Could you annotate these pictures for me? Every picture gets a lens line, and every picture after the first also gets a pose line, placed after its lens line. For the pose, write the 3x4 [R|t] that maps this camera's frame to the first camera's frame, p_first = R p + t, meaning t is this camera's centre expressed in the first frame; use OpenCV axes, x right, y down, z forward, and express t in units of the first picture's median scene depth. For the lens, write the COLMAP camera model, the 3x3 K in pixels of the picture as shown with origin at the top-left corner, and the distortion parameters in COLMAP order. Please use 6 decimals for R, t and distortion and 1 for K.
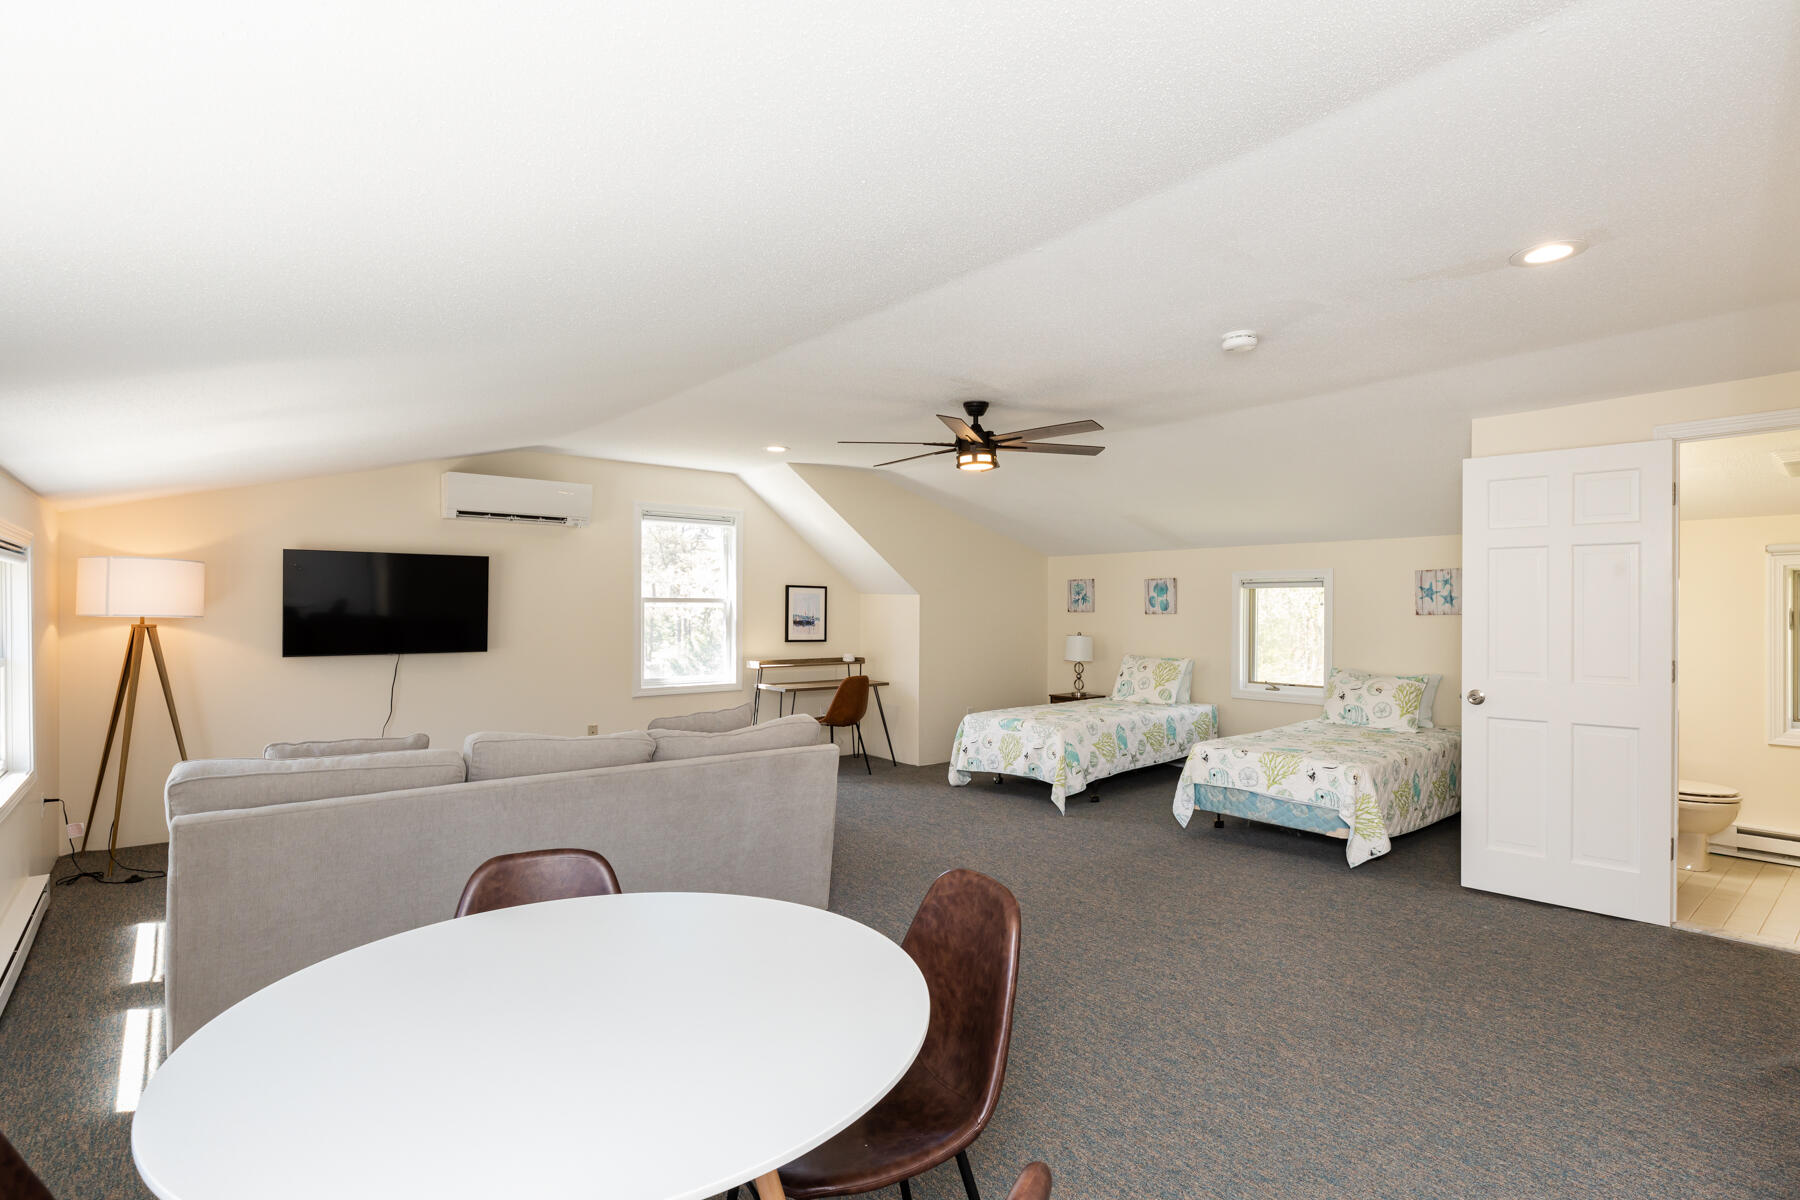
lens RADIAL K [[902.4, 0, 912.1], [0, 902.4, 602.6], [0, 0, 1]] dist [0.001378, 0.000129]
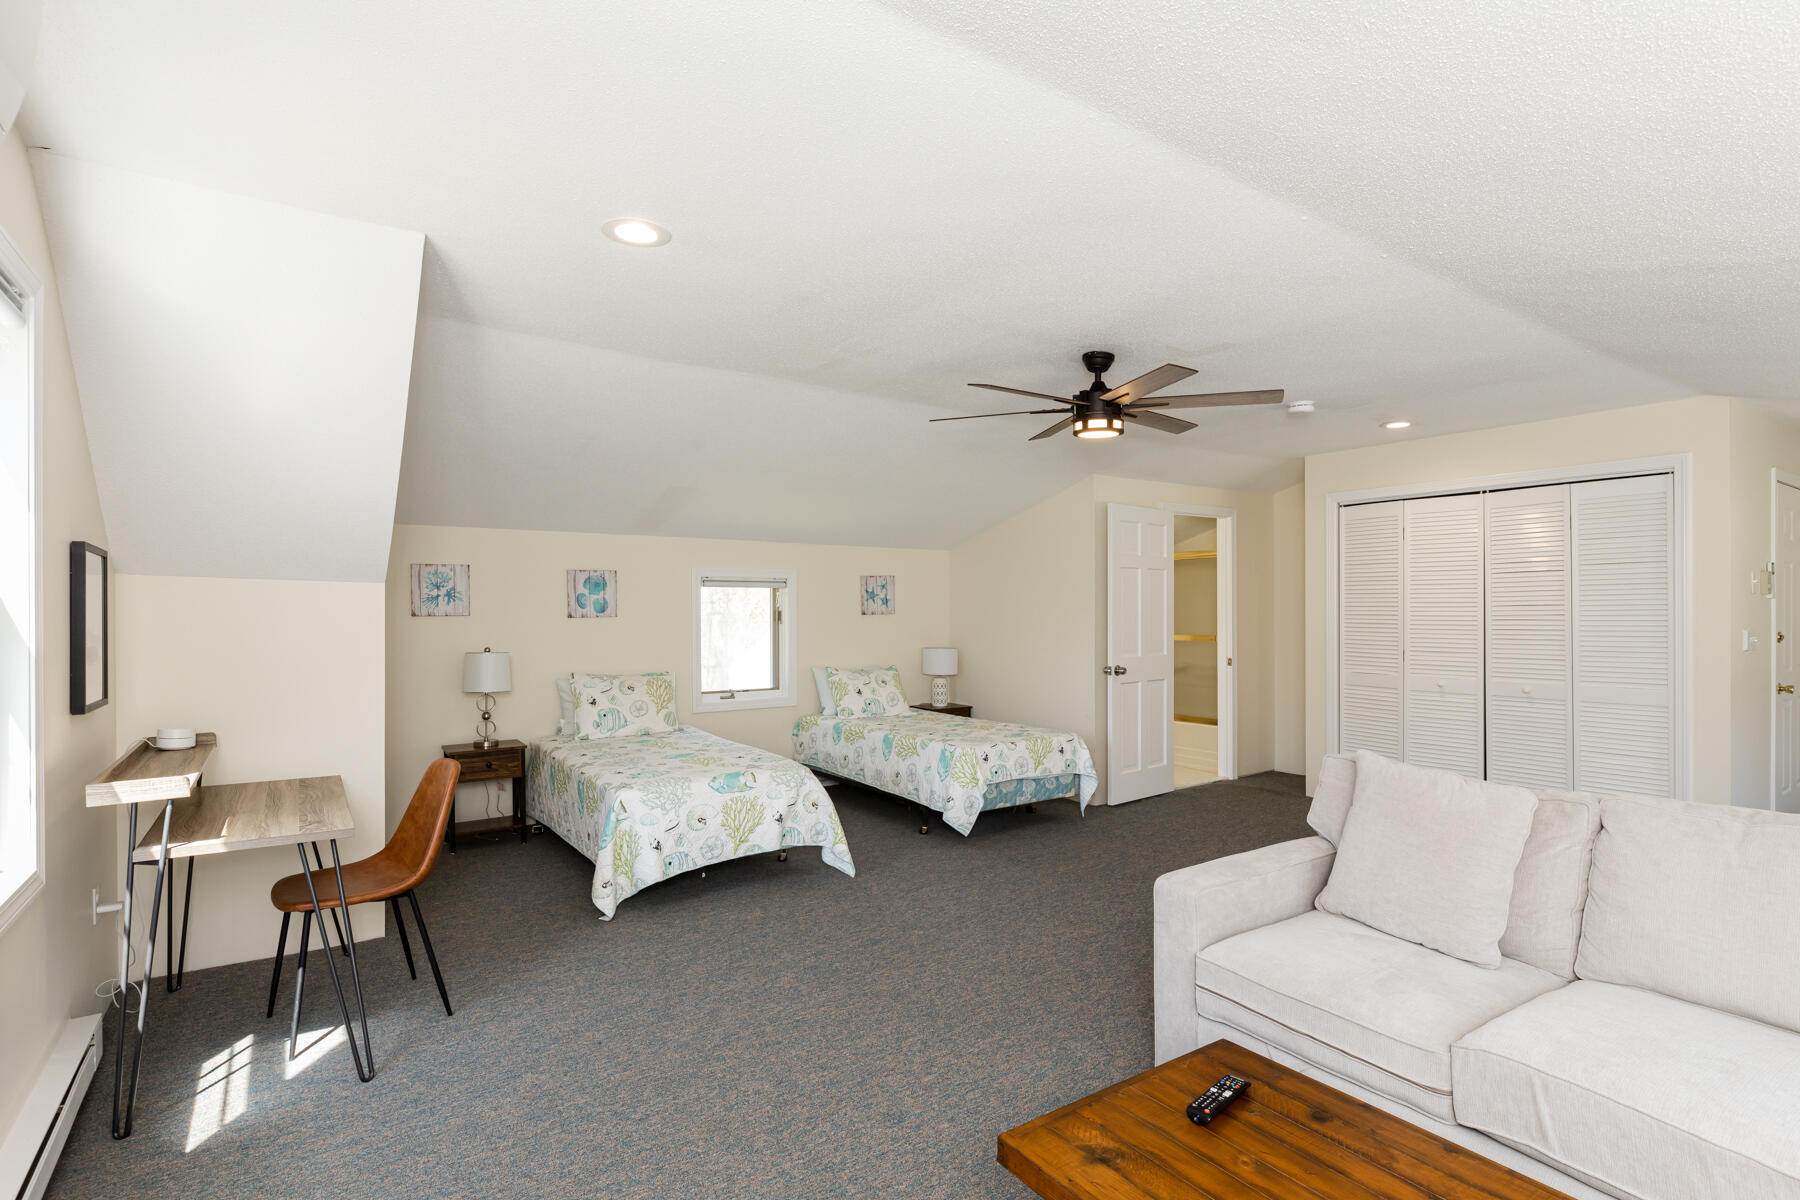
lens RADIAL K [[902.4, 0, 912.1], [0, 902.4, 602.6], [0, 0, 1]] dist [0.001378, 0.000129]
pose [[0.063852, 0.006198, 0.997940, -0.545728], [-0.003065, 0.999977, -0.006015, 0.004768], [-0.997955, -0.002675, 0.063869, 0.817212]]
